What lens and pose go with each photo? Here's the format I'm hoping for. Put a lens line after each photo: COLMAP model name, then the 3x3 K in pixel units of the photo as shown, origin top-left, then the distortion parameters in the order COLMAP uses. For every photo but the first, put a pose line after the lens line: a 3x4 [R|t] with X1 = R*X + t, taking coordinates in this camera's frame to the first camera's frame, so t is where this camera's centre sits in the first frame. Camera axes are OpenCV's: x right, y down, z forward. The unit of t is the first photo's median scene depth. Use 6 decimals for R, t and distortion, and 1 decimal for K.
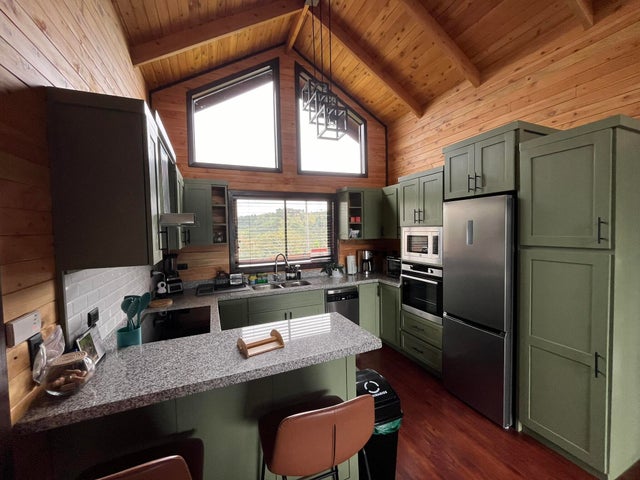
lens RADIAL K [[258.8, 0, 318.7], [0, 258.8, 237.6], [0, 0, 1]] dist [-0.001101, -0.000049]
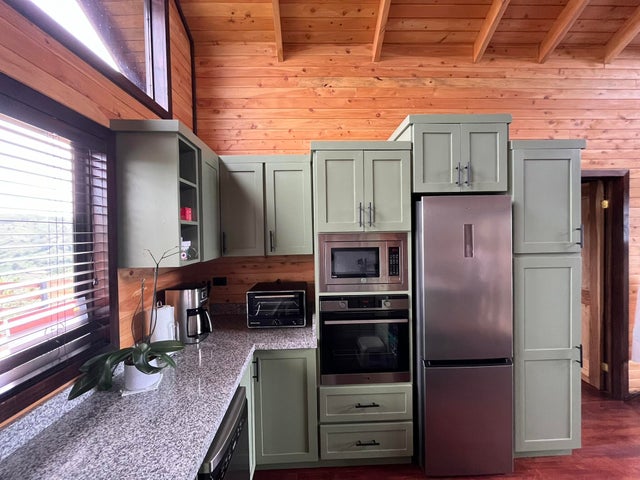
lens RADIAL K [[258.8, 0, 319.6], [0, 258.8, 239.5], [0, 0, 1]] dist [-0.001101, -0.000049]
pose [[0.355973, -0.003955, 0.934488, -0.170671], [0.041611, 0.999066, -0.011622, -0.020585], [-0.933569, 0.043022, 0.355805, 0.747924]]
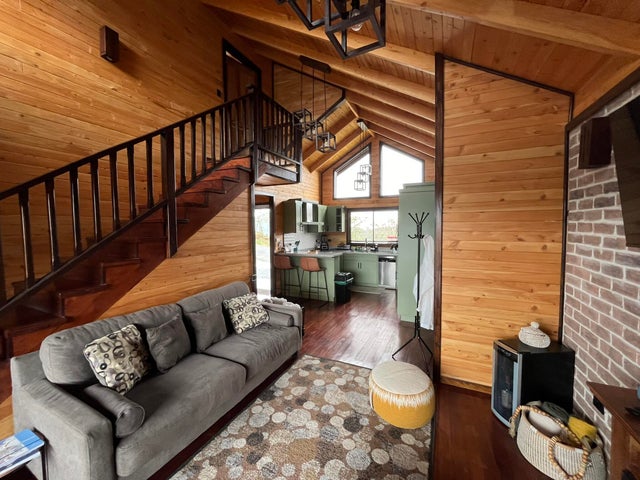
lens RADIAL K [[258.8, 0, 319.4], [0, 258.8, 239.4], [0, 0, 1]] dist [-0.001101, -0.000049]
pose [[0.664960, 0.054374, -0.744897, 1.194838], [-0.032972, 0.998511, 0.043454, -0.003054], [0.746151, -0.004334, 0.665762, -0.702537]]
